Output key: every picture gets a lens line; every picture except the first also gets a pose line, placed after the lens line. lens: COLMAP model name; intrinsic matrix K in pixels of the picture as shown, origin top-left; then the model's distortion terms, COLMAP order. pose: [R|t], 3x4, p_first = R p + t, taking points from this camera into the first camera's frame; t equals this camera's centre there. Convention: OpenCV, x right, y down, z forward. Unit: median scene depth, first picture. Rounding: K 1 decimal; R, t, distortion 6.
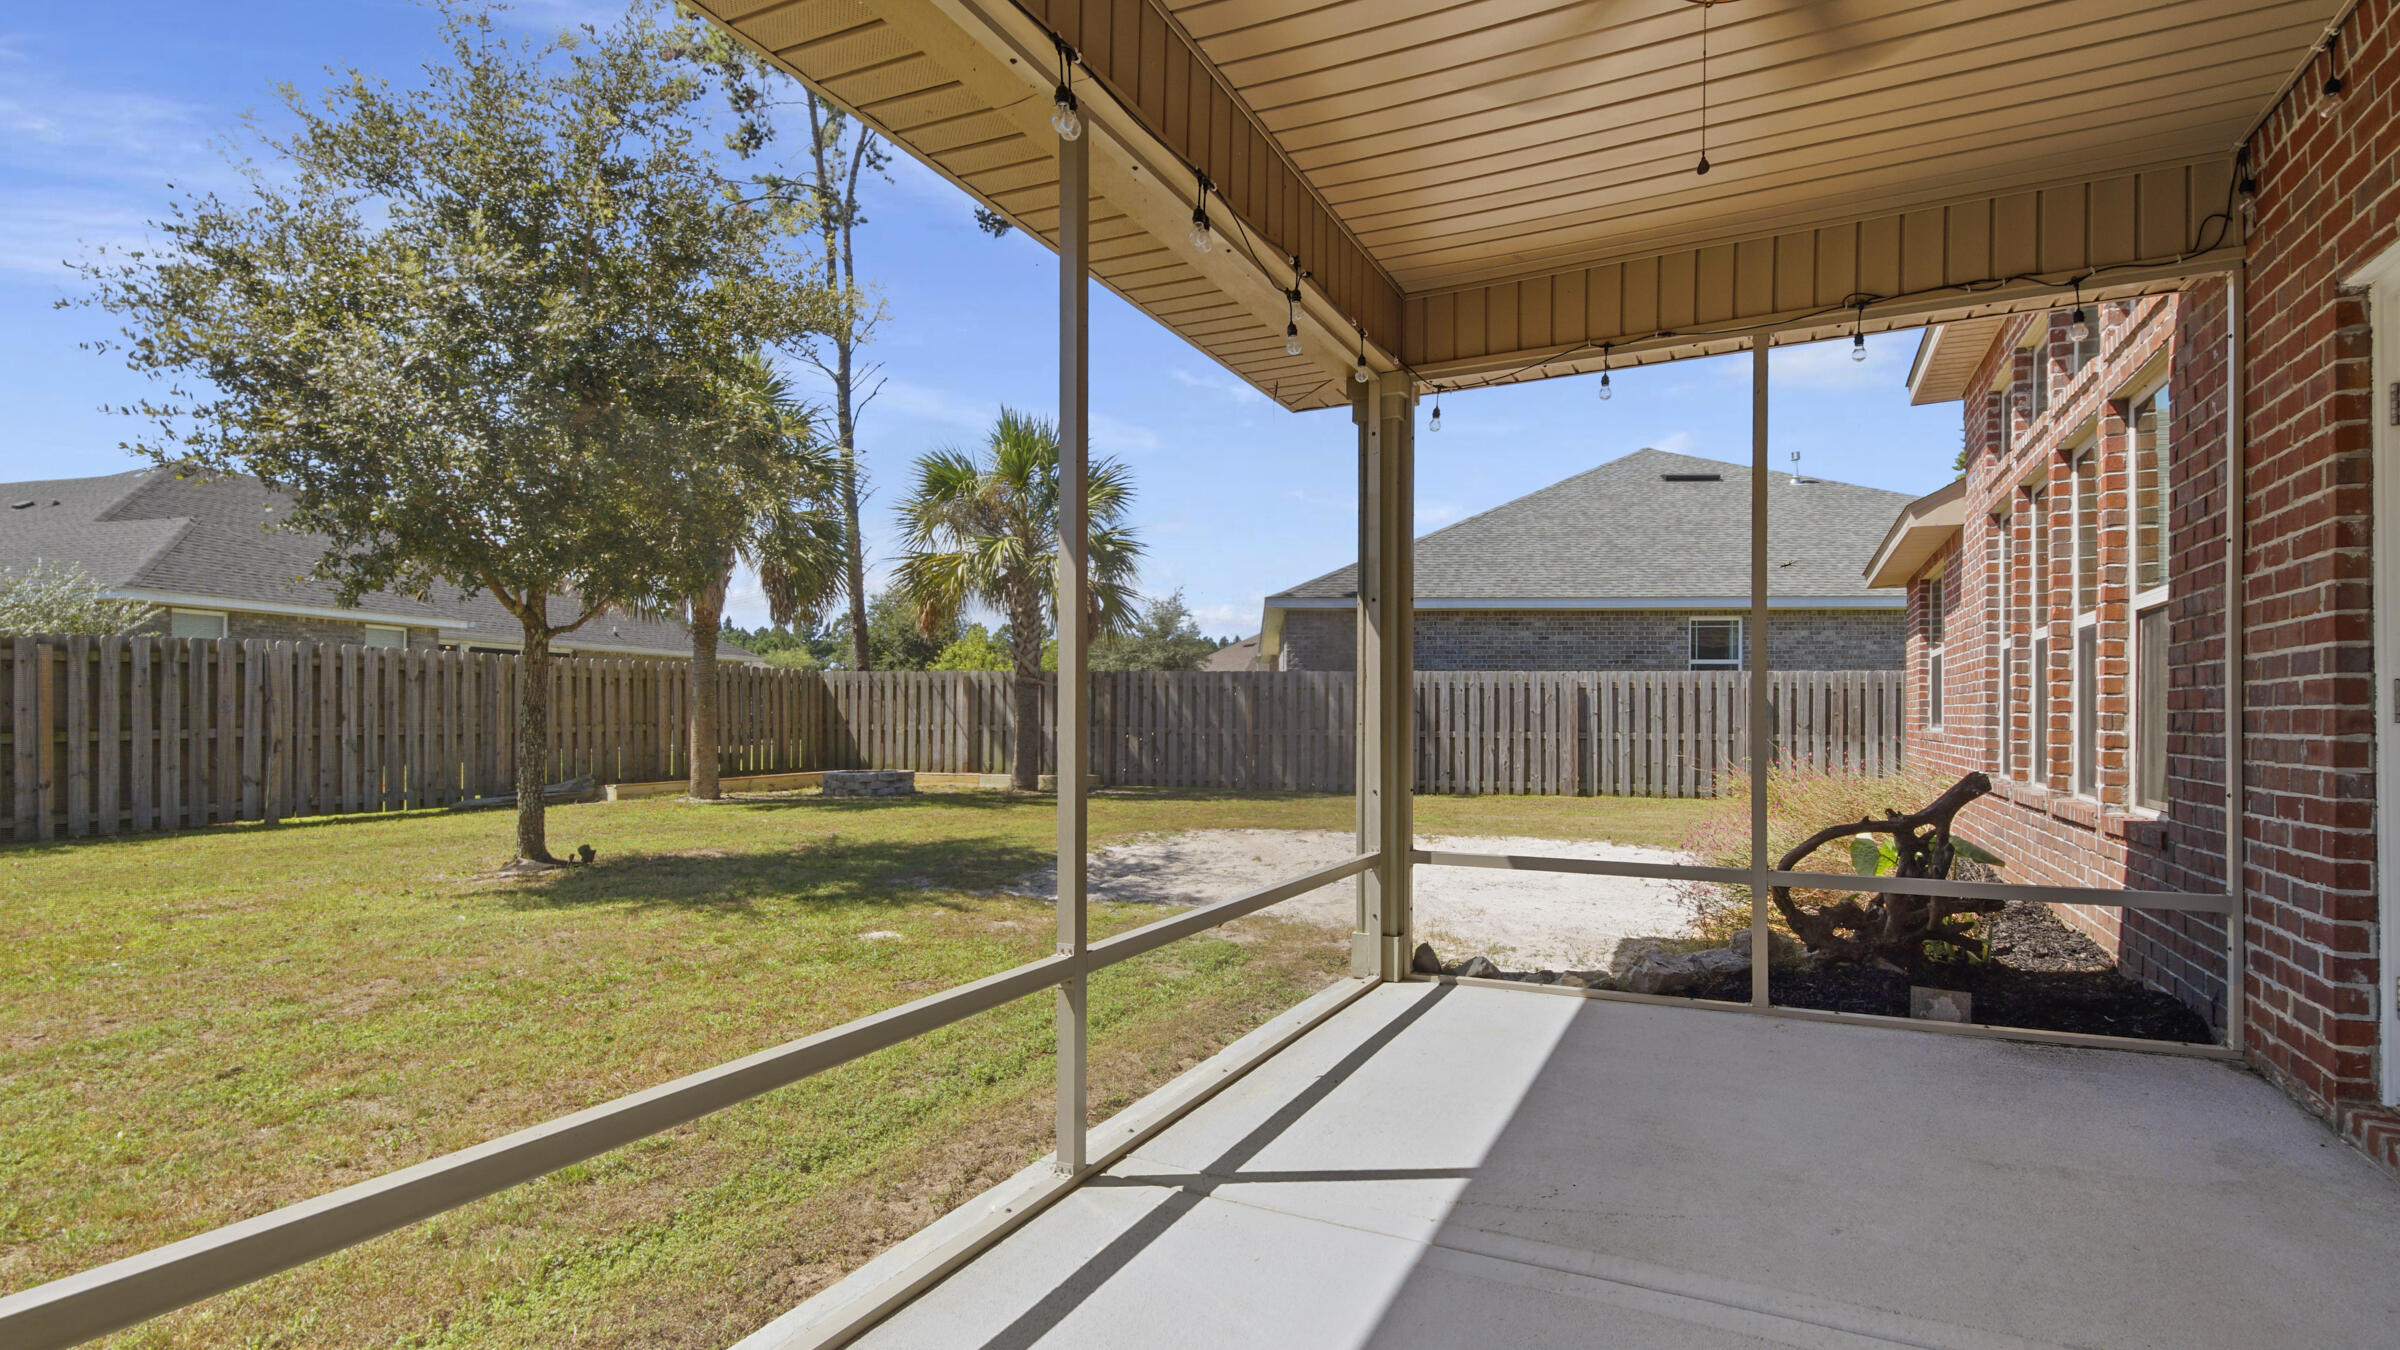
lens RADIAL K [[1120.2, 0, 1214.7], [0, 1120.2, 718.4], [0, 0, 1]] dist [0.001947, 0.000056]
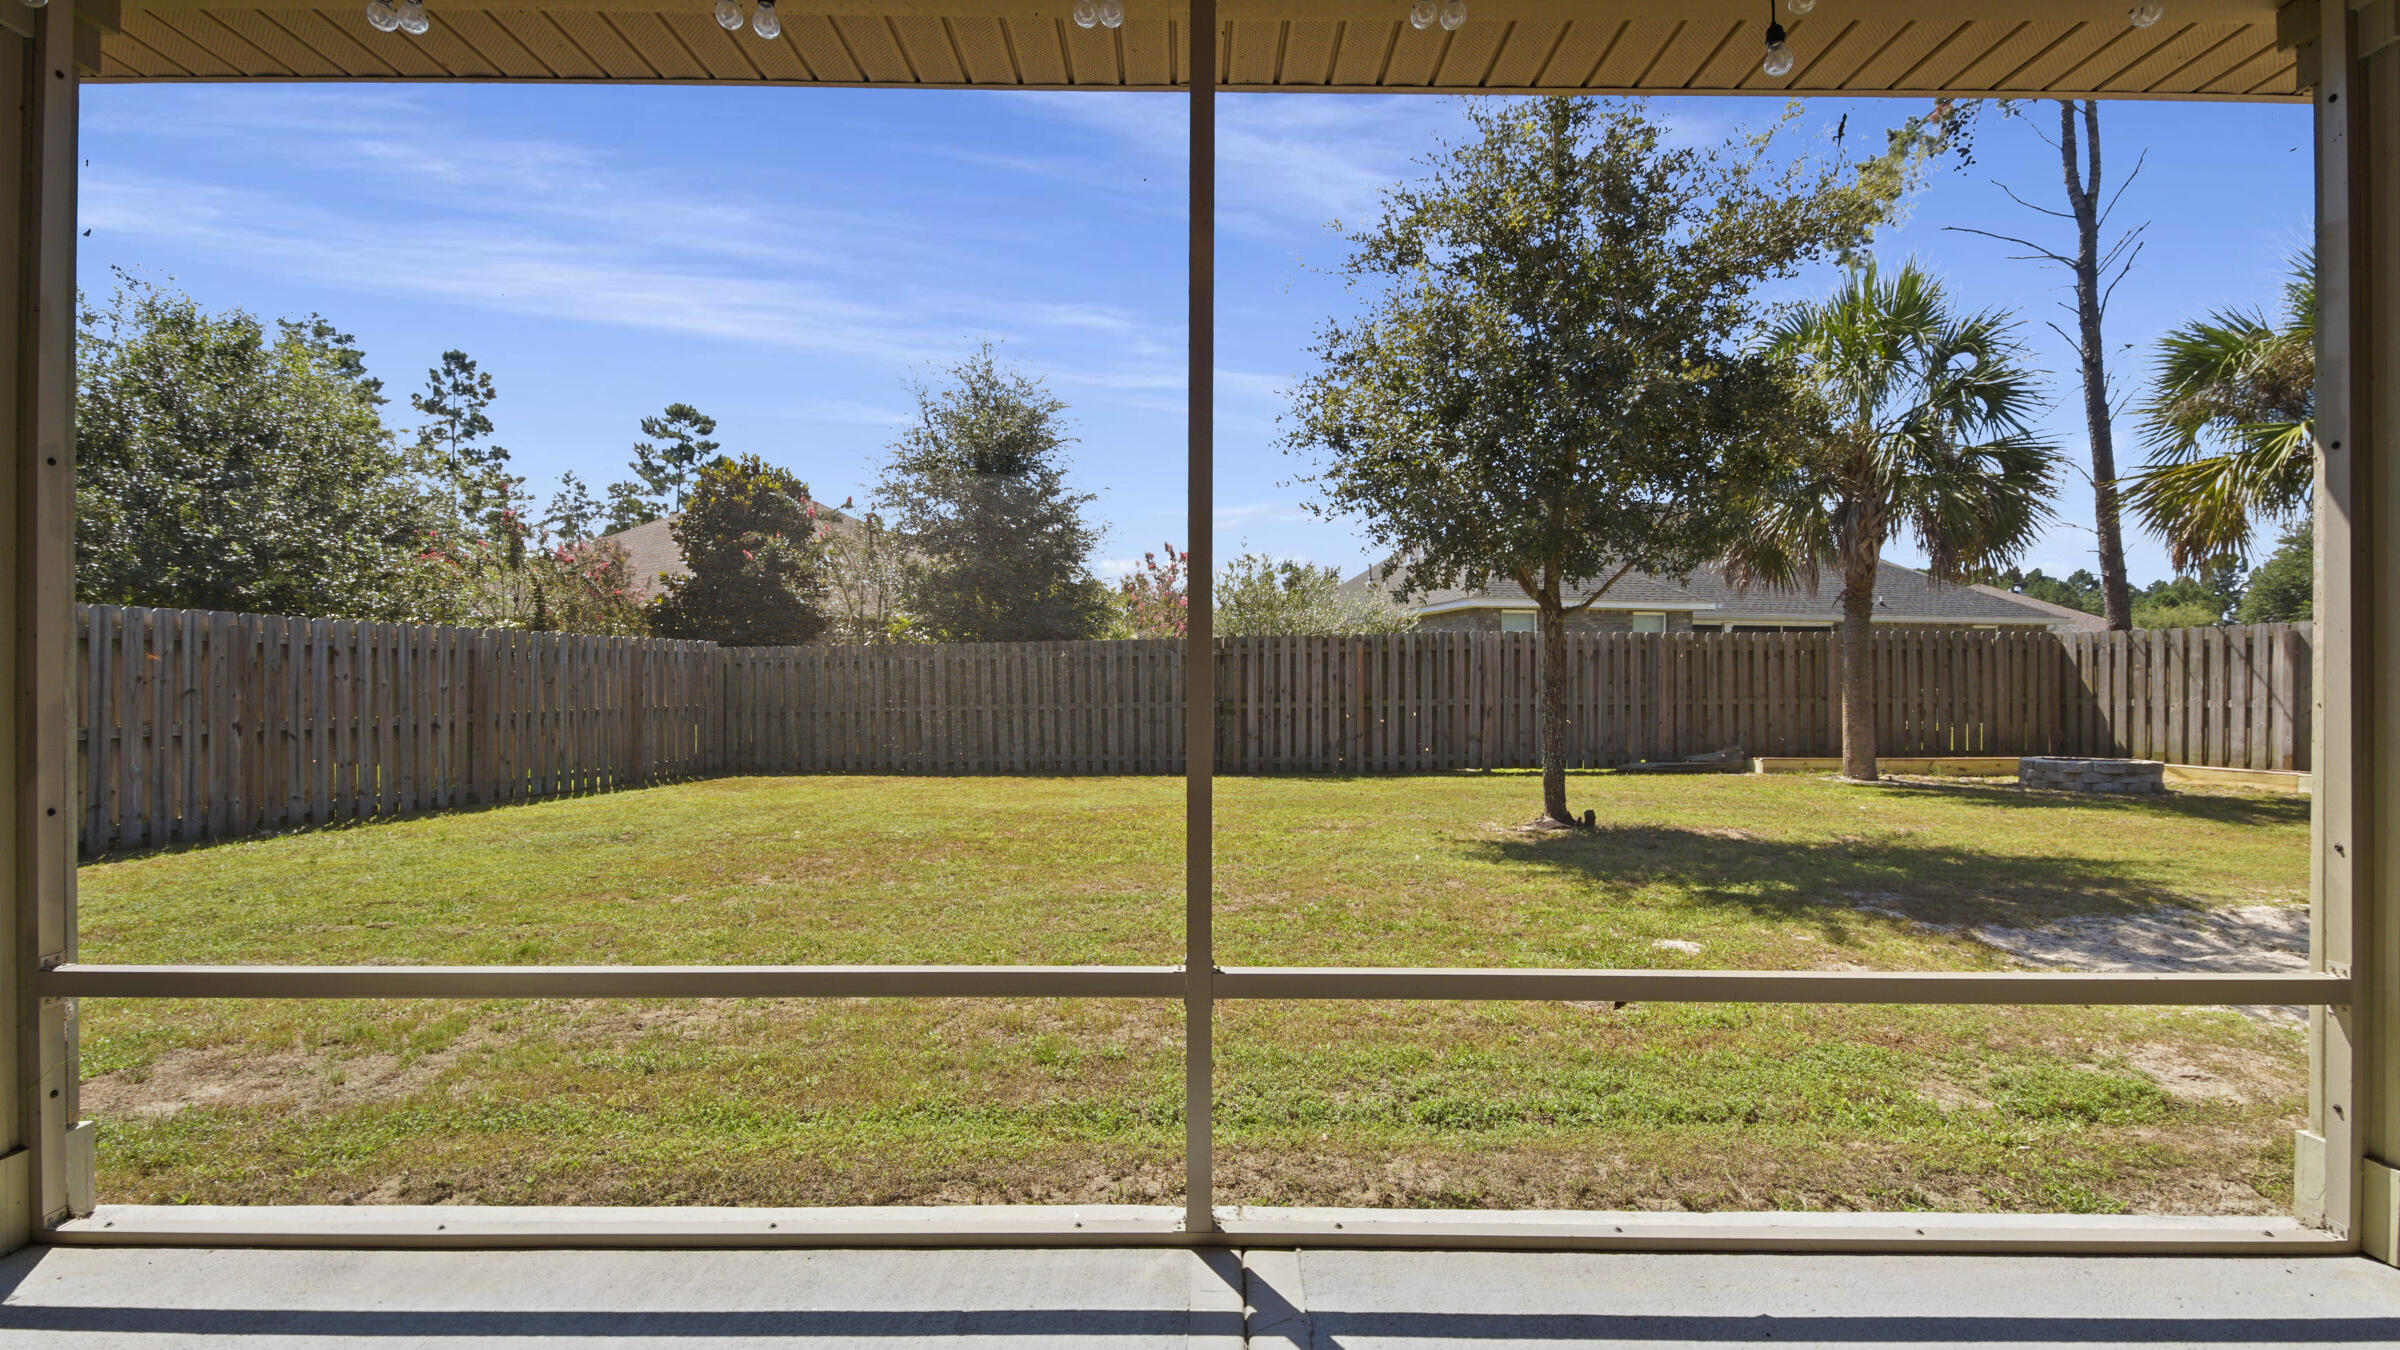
lens RADIAL K [[1089.0, 0, 1206.6], [0, 1089.0, 686.6], [0, 0, 1]] dist [0.032205, -0.017143]
pose [[0.441864, -0.002698, -0.897078, 0.120988], [-0.000605, 0.999994, -0.003305, -0.000622], [0.897082, 0.002003, 0.441860, 0.123911]]
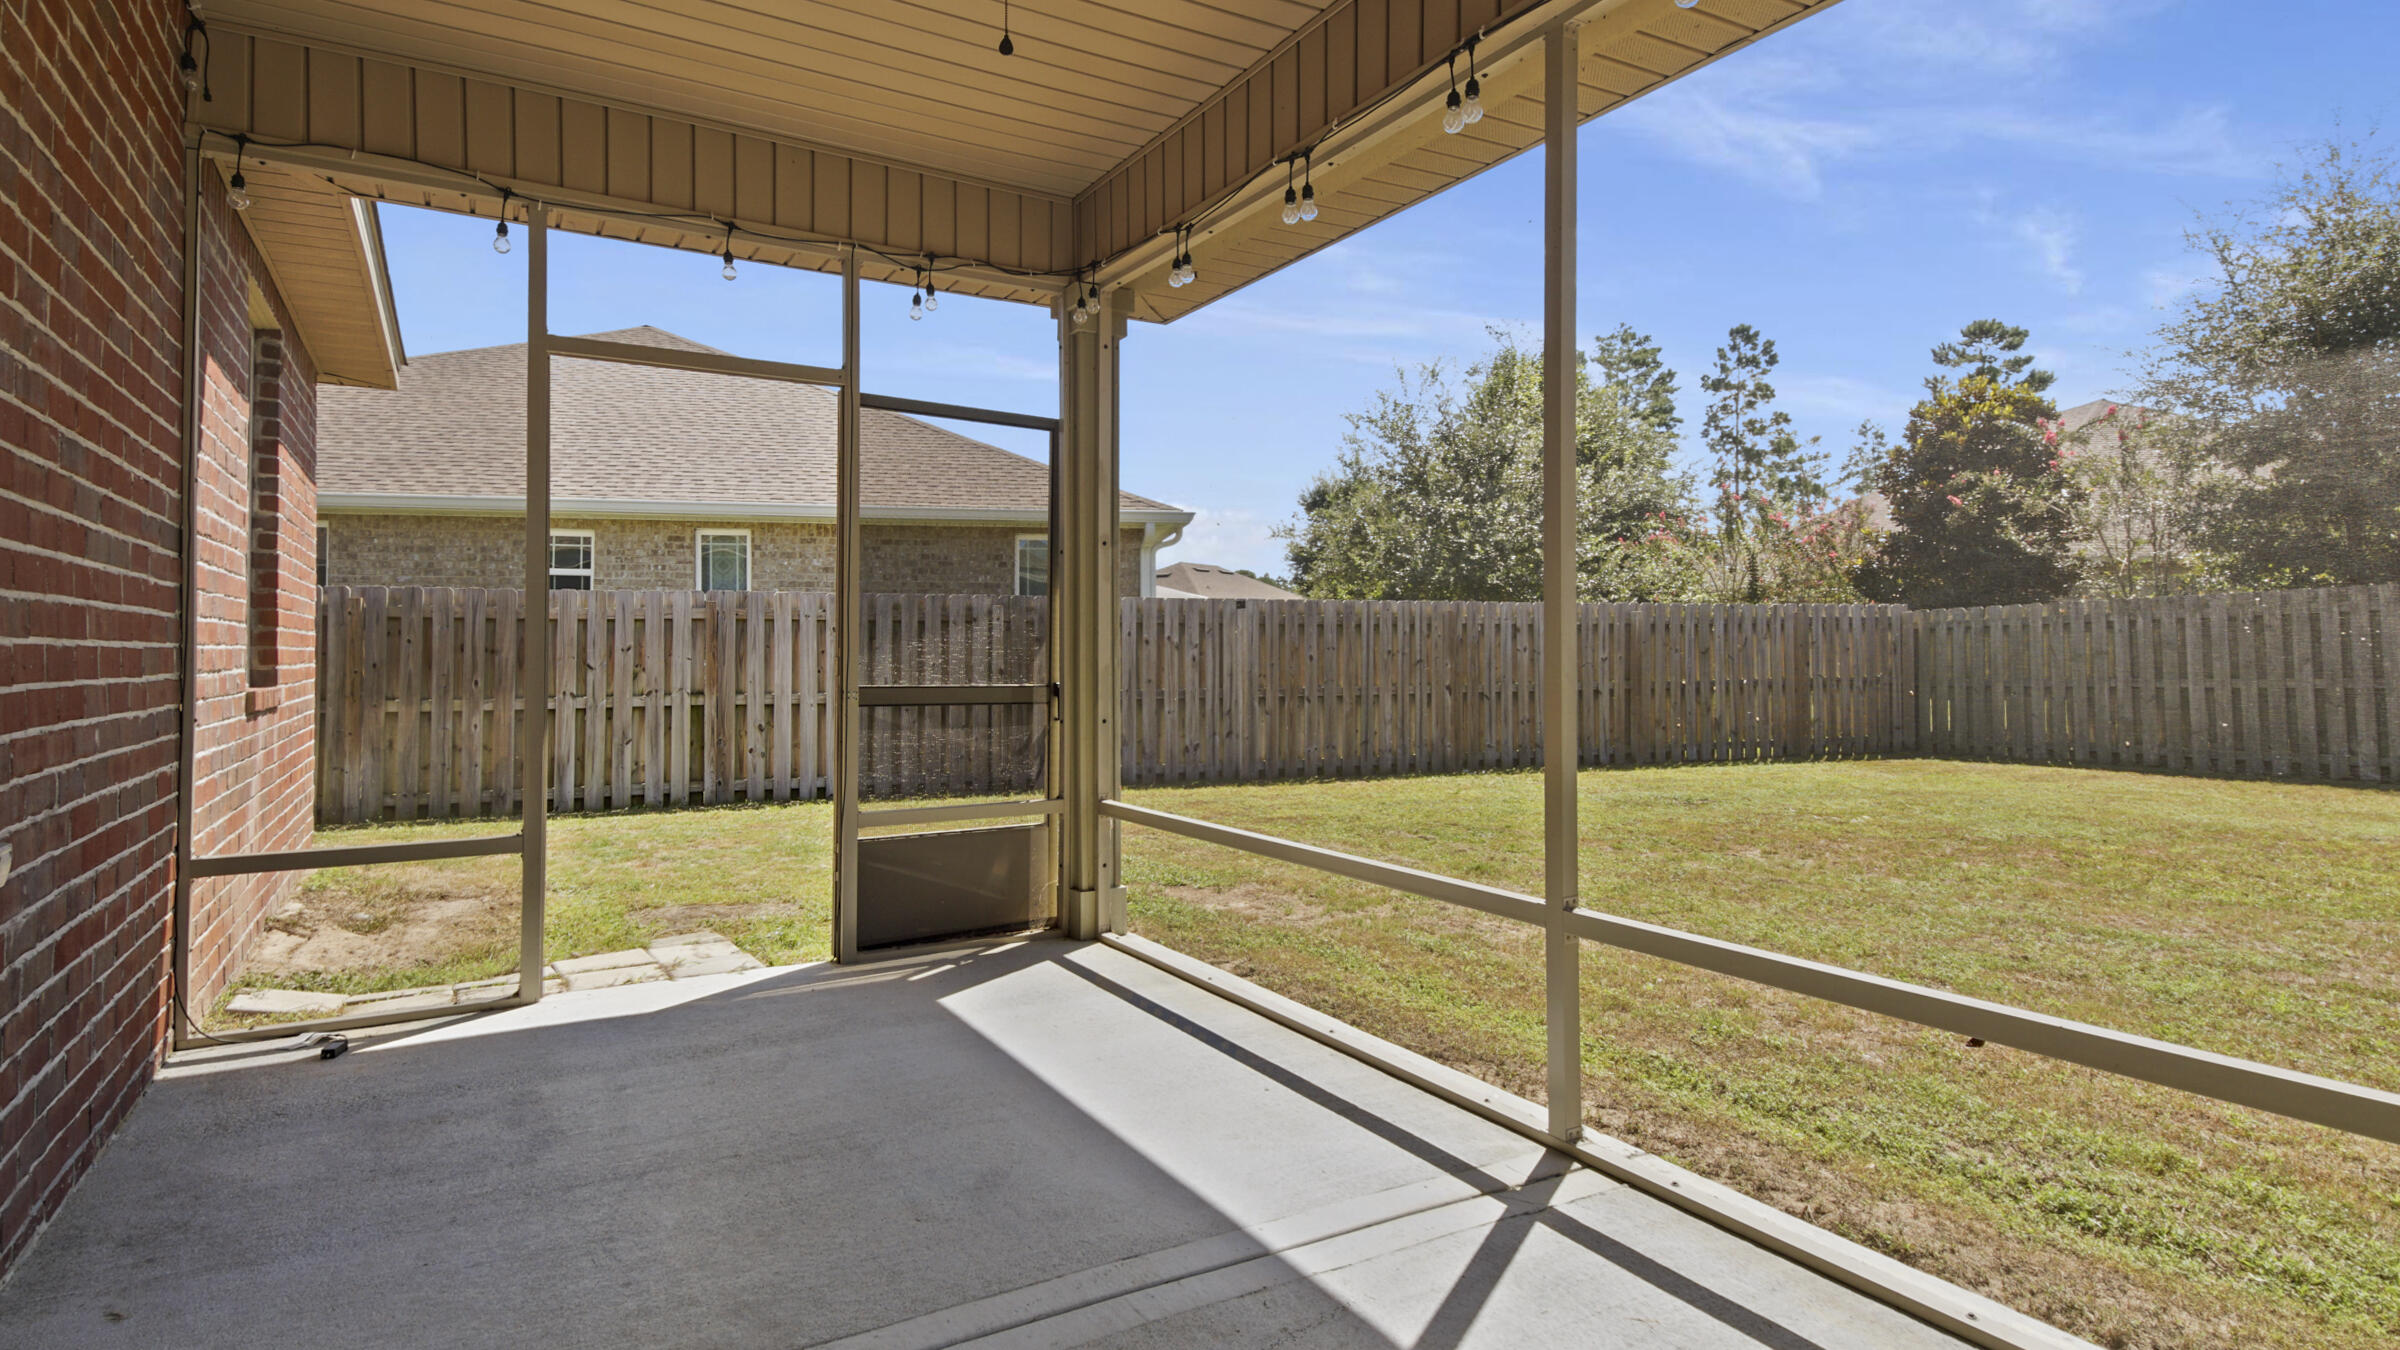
lens RADIAL K [[1253.2, 0, 1191.8], [0, 1253.2, 612.8], [0, 0, 1]] dist [0.003643, 0.000138]
pose [[-0.568757, -0.030257, -0.821949, 0.183827], [0.002558, 0.999253, -0.038554, -0.000344], [0.822502, -0.024031, -0.568255, 0.263632]]
